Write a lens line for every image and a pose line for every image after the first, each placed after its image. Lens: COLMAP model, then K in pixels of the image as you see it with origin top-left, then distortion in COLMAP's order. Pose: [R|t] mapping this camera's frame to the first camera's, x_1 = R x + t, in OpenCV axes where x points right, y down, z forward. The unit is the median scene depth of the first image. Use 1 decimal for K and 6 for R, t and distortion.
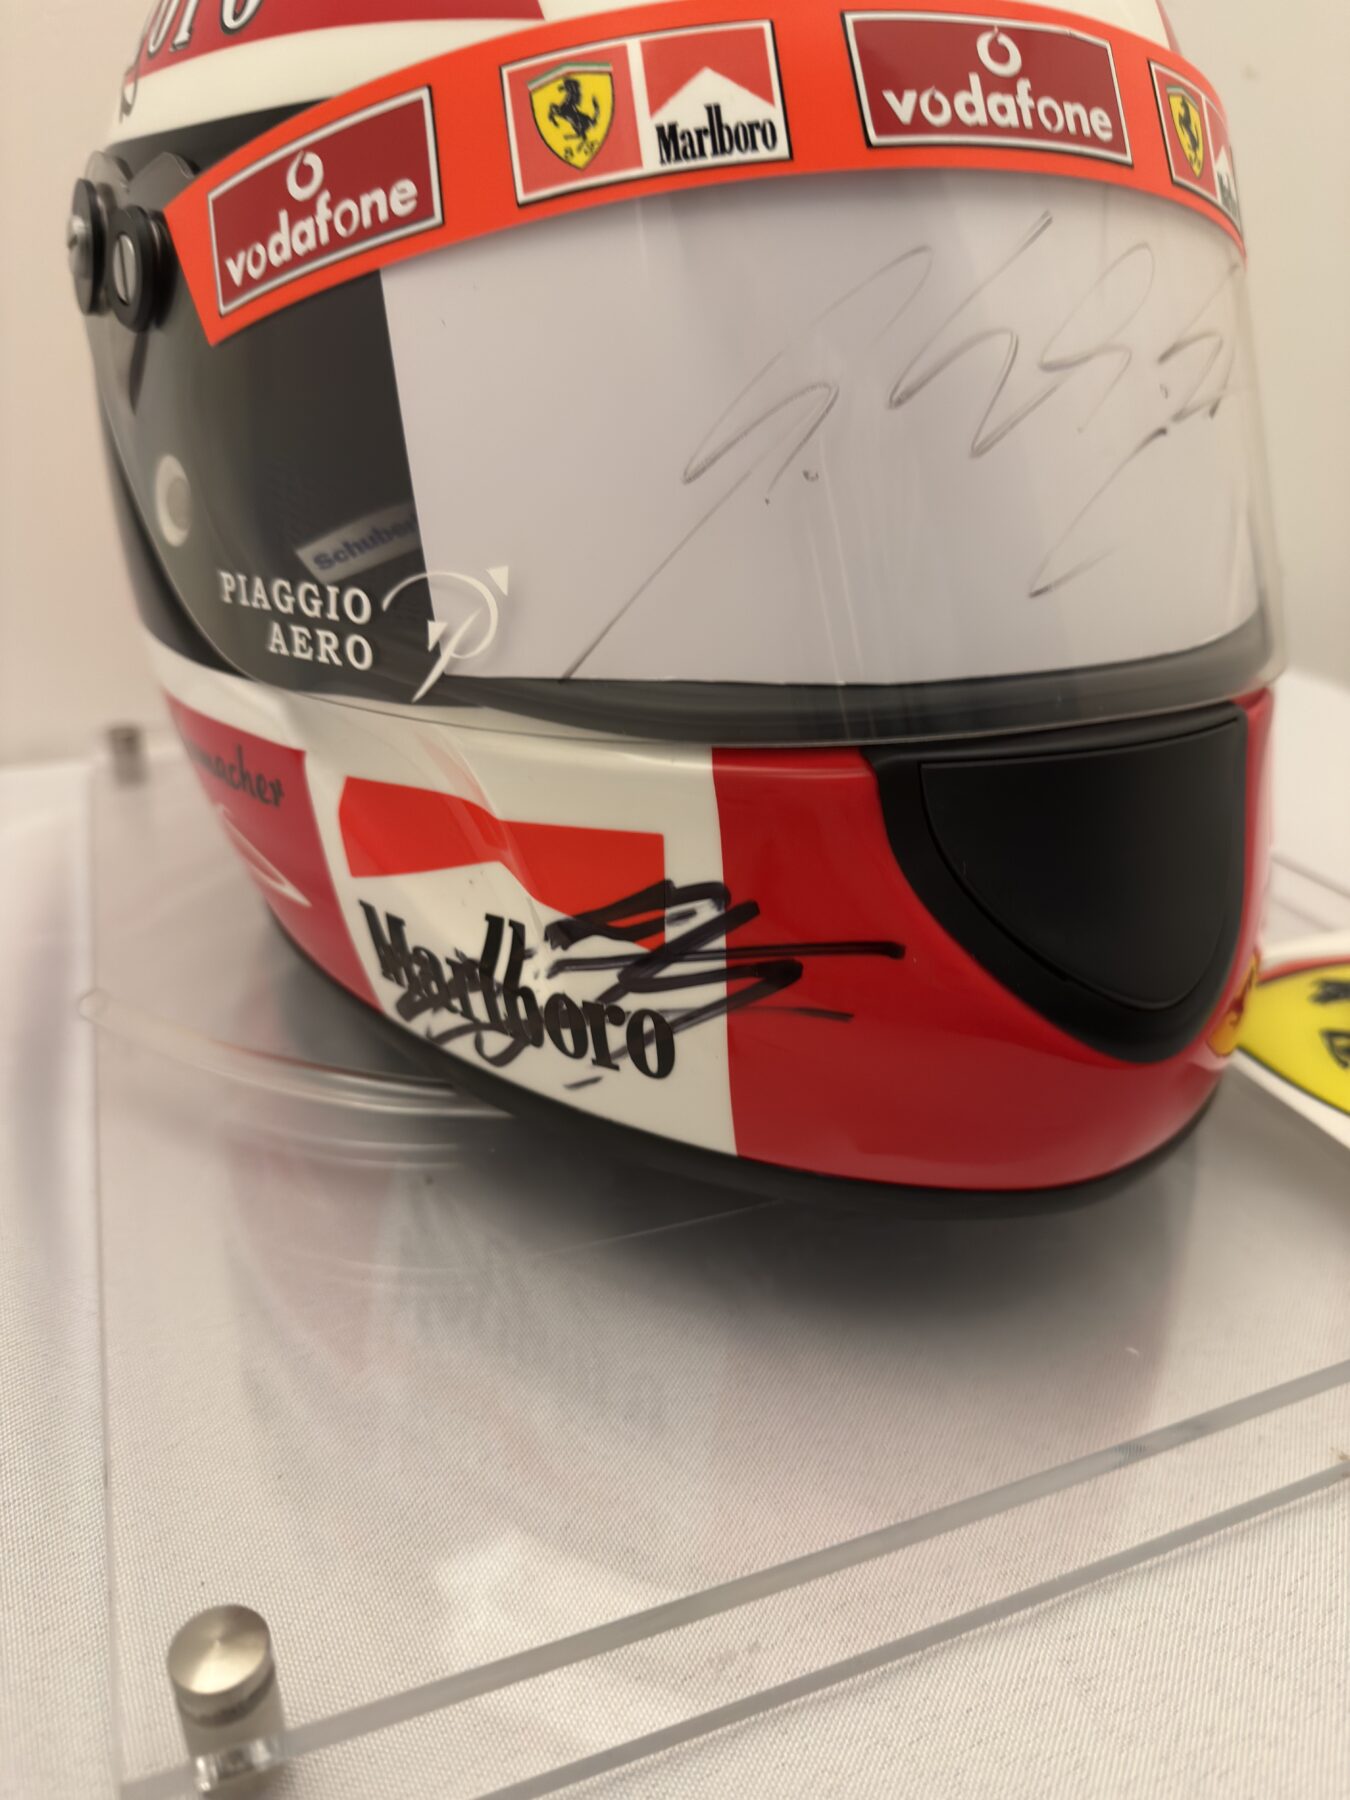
lens RADIAL K [[1304.3, 0, 672.7], [0, 1304.3, 896.5], [0, 0, 1]] dist [0.073905, -0.163941]
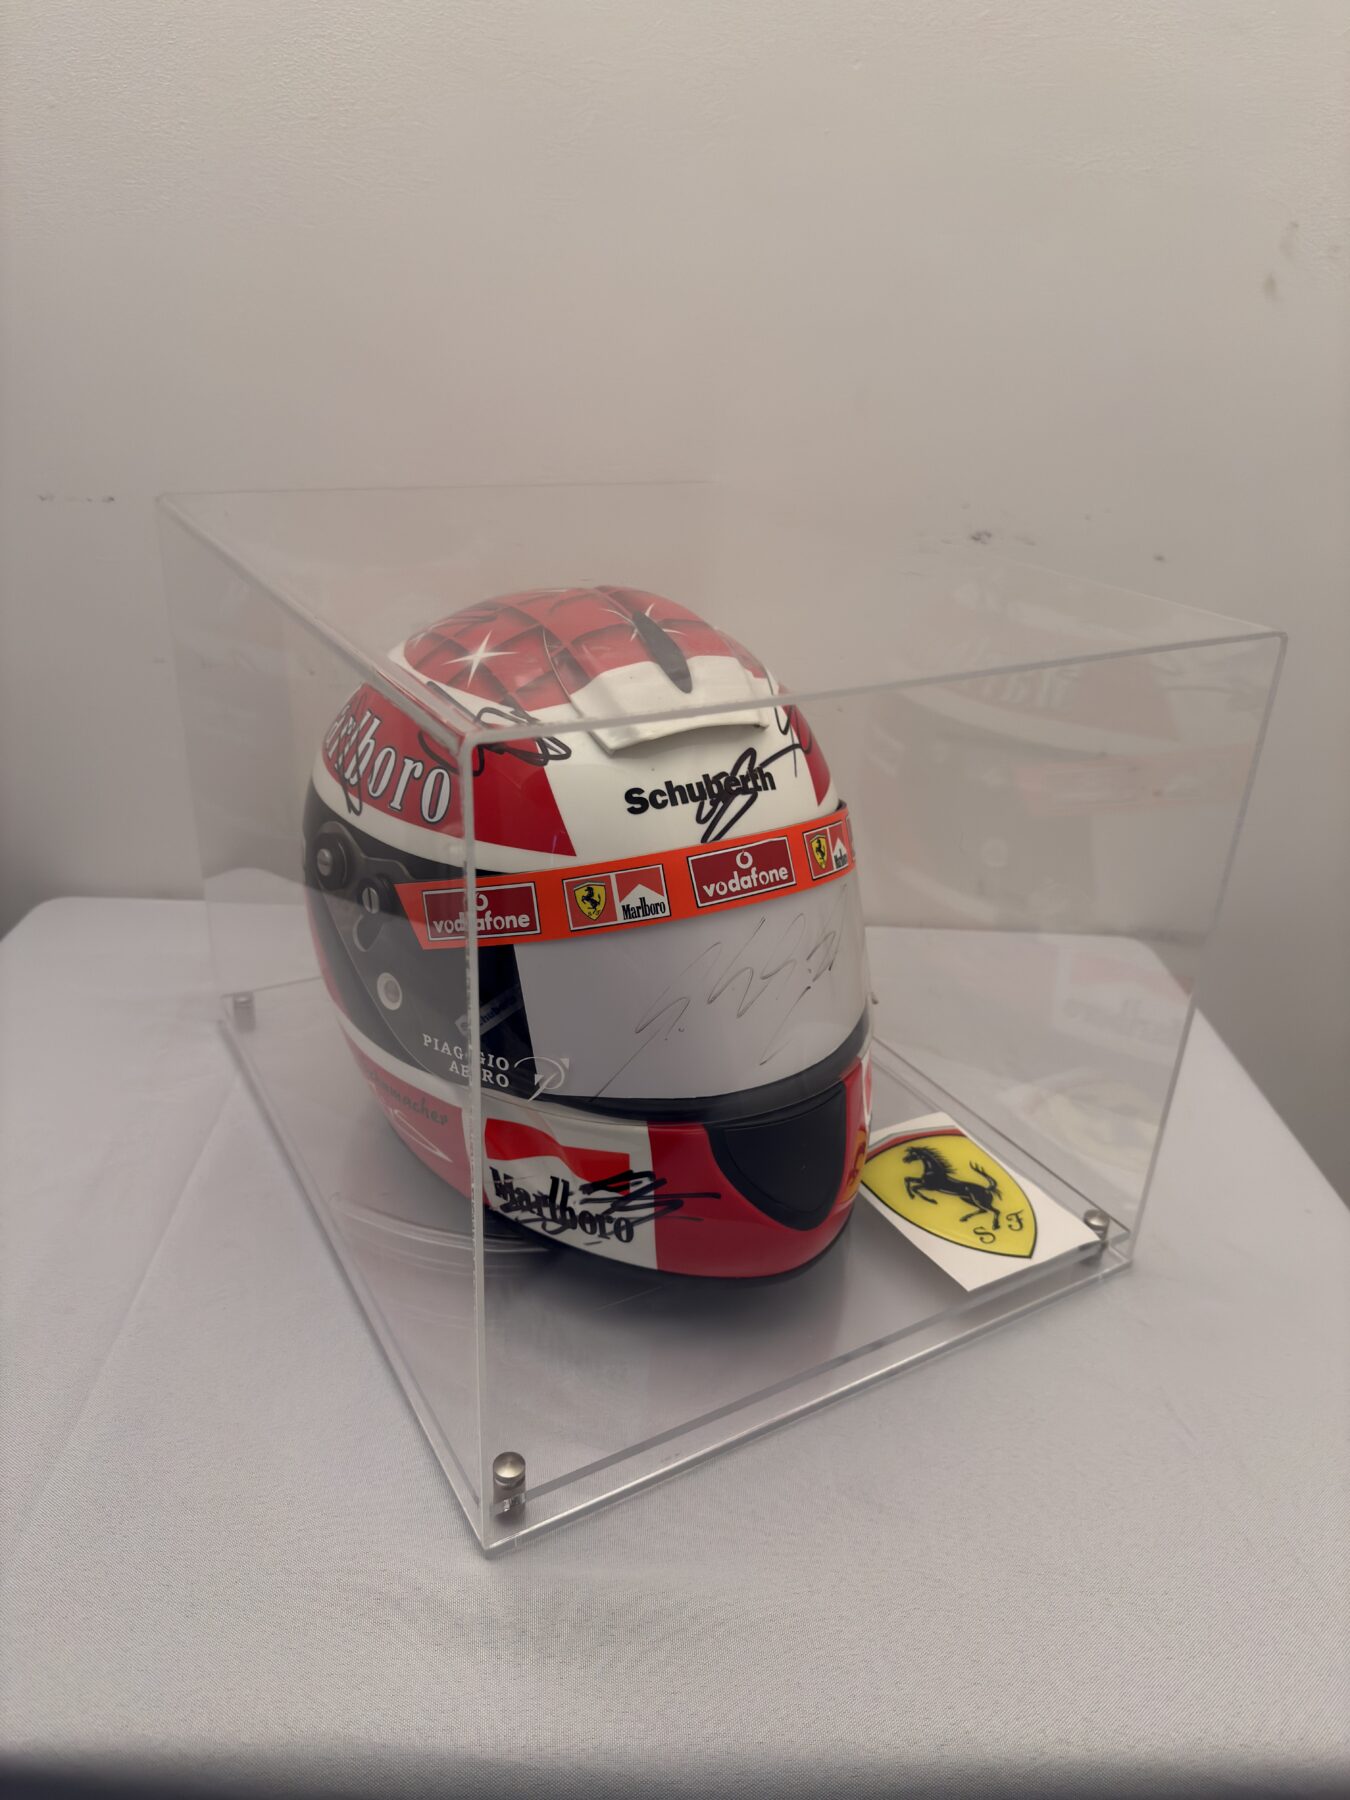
lens RADIAL K [[1256.2, 0, 674.2], [0, 1256.2, 895.4], [0, 0, 1]] dist [0.086196, -0.000605]
pose [[0.989297, -0.034275, 0.141833, -0.259487], [0.032759, 0.999379, 0.013011, -0.597462], [-0.142191, -0.008225, 0.989805, -1.522909]]
